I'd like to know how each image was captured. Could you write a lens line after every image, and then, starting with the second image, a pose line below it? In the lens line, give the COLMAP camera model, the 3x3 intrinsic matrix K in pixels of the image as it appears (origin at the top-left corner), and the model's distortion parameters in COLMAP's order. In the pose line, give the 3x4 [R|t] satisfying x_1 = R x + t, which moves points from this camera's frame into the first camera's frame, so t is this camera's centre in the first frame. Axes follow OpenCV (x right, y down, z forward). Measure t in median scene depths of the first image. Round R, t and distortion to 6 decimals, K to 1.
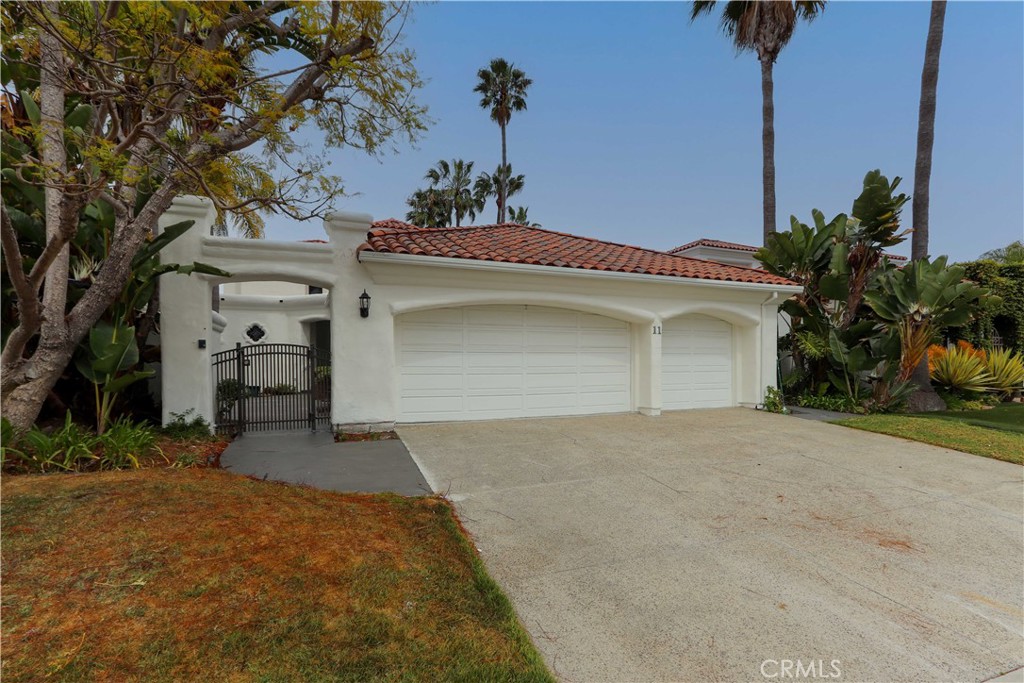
lens RADIAL K [[494.1, 0, 507.5], [0, 494.1, 366.0], [0, 0, 1]] dist [0.005456, 0.000634]
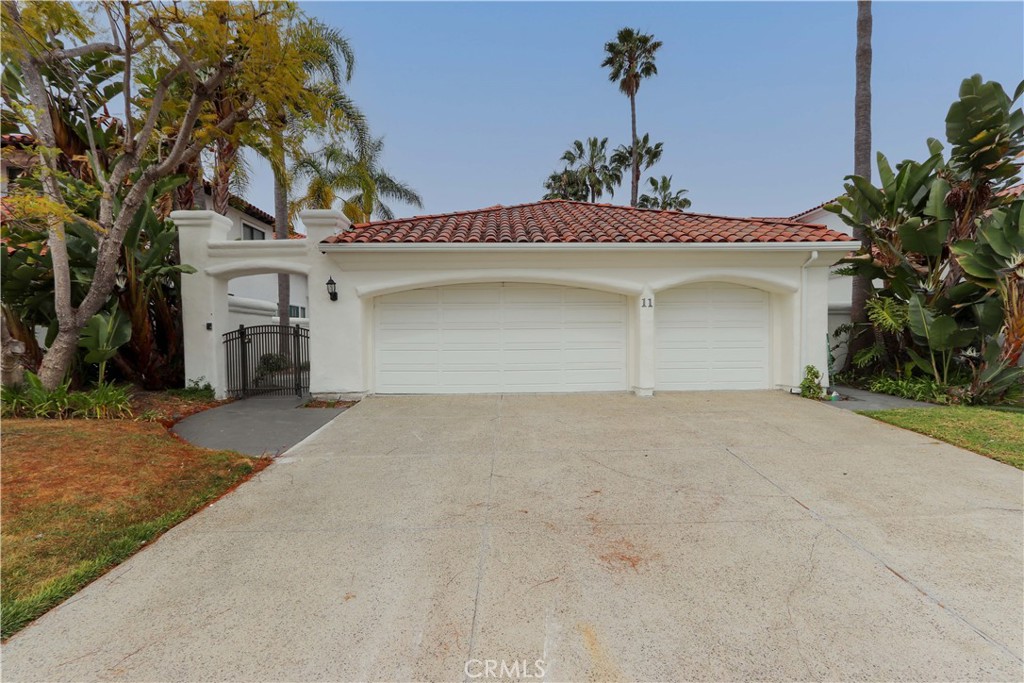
lens RADIAL K [[479.4, 0, 518.6], [0, 479.4, 348.5], [0, 0, 1]] dist [0.003823, 0.000371]
pose [[0.933795, 0.001988, -0.357803, 0.356742], [0.003289, 0.999895, 0.014138, -0.001204], [0.357794, -0.014379, 0.933690, 0.078709]]
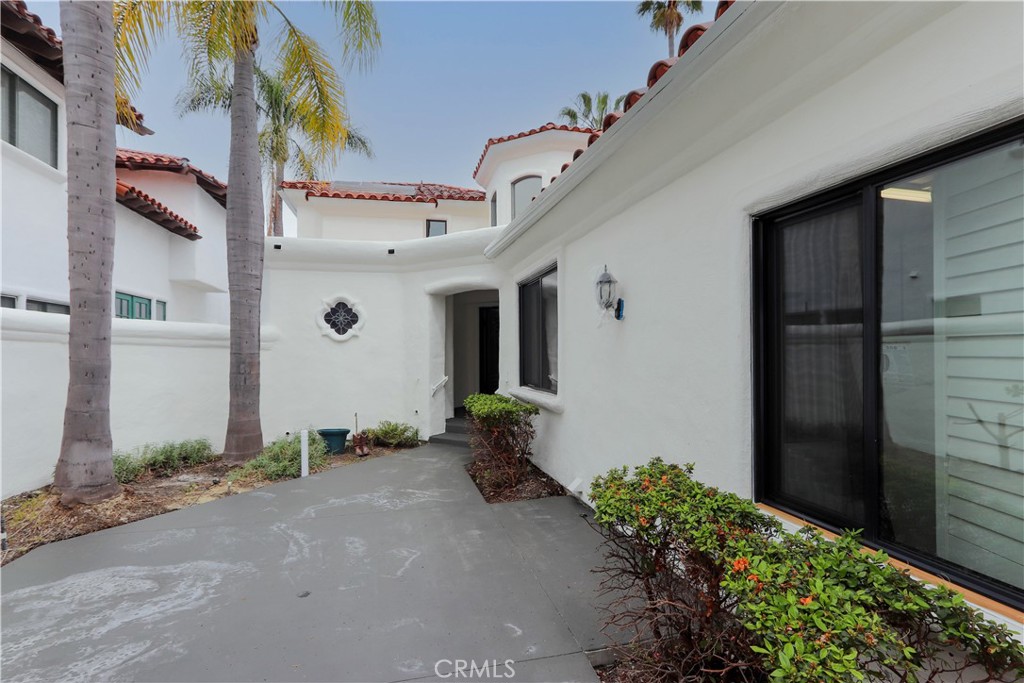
lens RADIAL K [[479.4, 0, 518.6], [0, 479.4, 348.5], [0, 0, 1]] dist [0.003823, 0.000371]
pose [[0.989985, 0.007026, -0.140998, -0.390601], [-0.008112, 0.999942, -0.007131, -0.049333], [0.140940, 0.008203, 0.989984, 0.810085]]
